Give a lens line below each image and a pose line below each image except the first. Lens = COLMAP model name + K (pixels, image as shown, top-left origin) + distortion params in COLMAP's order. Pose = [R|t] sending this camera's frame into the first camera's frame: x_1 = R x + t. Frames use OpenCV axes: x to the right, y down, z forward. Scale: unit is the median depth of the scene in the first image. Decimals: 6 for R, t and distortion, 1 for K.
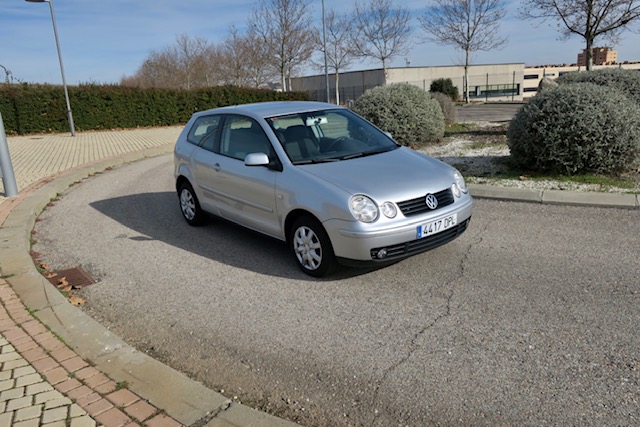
lens RADIAL K [[504.2, 0, 320.0], [0, 504.2, 213.5], [0, 0, 1]] dist [0.001098, -0.000299]
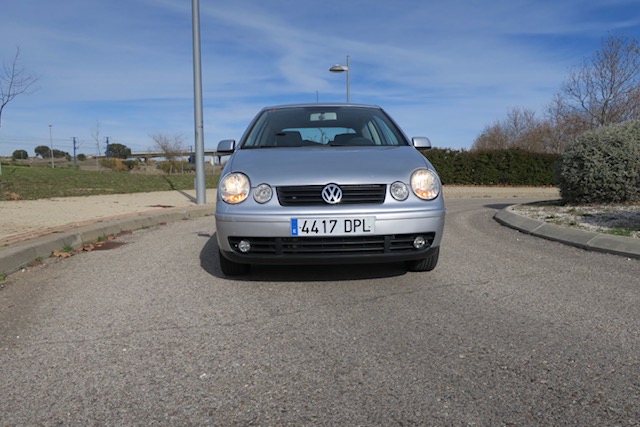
lens RADIAL K [[504.2, 0, 320.0], [0, 504.2, 213.5], [0, 0, 1]] dist [0.001098, -0.000299]
pose [[0.793877, 0.096543, -0.600365, 0.652019], [-0.184265, 0.979088, -0.086215, 0.071206], [0.579487, 0.179070, 0.795065, 0.407490]]
